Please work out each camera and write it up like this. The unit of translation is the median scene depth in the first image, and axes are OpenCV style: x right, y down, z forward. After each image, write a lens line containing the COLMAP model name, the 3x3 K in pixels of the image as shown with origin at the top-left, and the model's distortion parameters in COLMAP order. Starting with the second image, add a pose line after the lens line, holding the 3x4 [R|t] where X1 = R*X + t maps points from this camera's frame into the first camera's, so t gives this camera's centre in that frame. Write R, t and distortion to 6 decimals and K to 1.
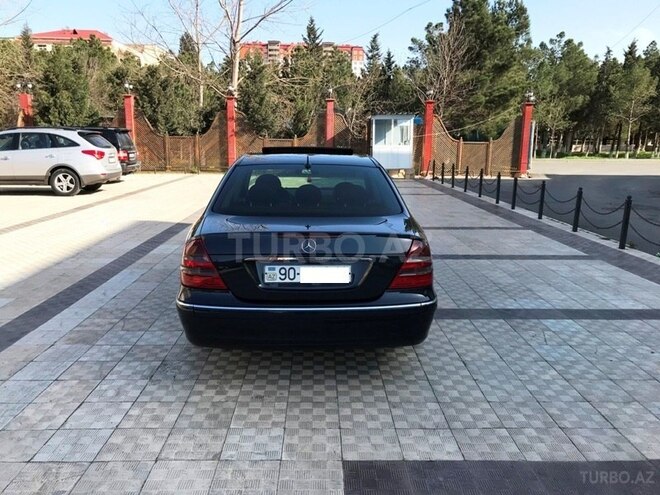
lens RADIAL K [[540.2, 0, 331.1], [0, 540.2, 245.0], [0, 0, 1]] dist [0.019011, -0.000835]
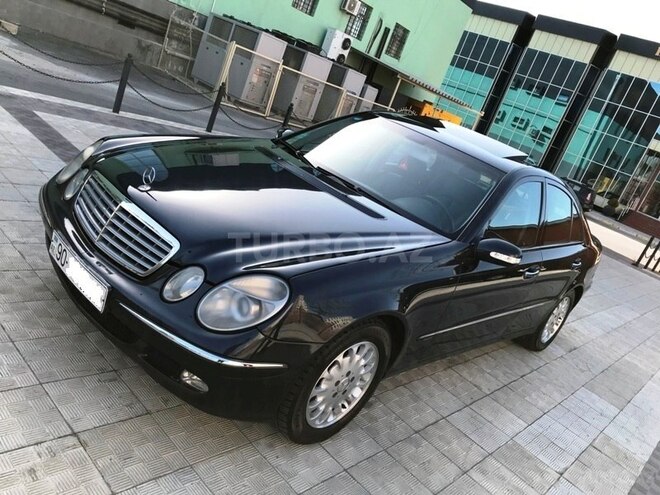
lens RADIAL K [[540.2, 0, 331.1], [0, 540.2, 245.0], [0, 0, 1]] dist [0.019011, -0.000835]
pose [[-0.672555, -0.469311, 0.572204, -0.099114], [-0.236516, 0.868958, 0.434709, -0.055034], [-0.701235, 0.157030, -0.695421, 0.285722]]
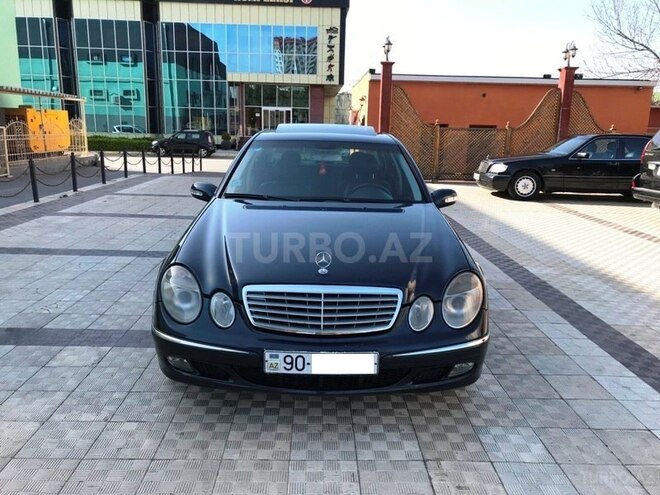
lens RADIAL K [[540.2, 0, 331.1], [0, 540.2, 245.0], [0, 0, 1]] dist [0.019011, -0.000835]
pose [[-0.998912, -0.043293, -0.017325, -0.017697], [-0.046610, 0.915914, 0.398659, -0.062903], [-0.001390, 0.399033, -0.916936, 0.338395]]
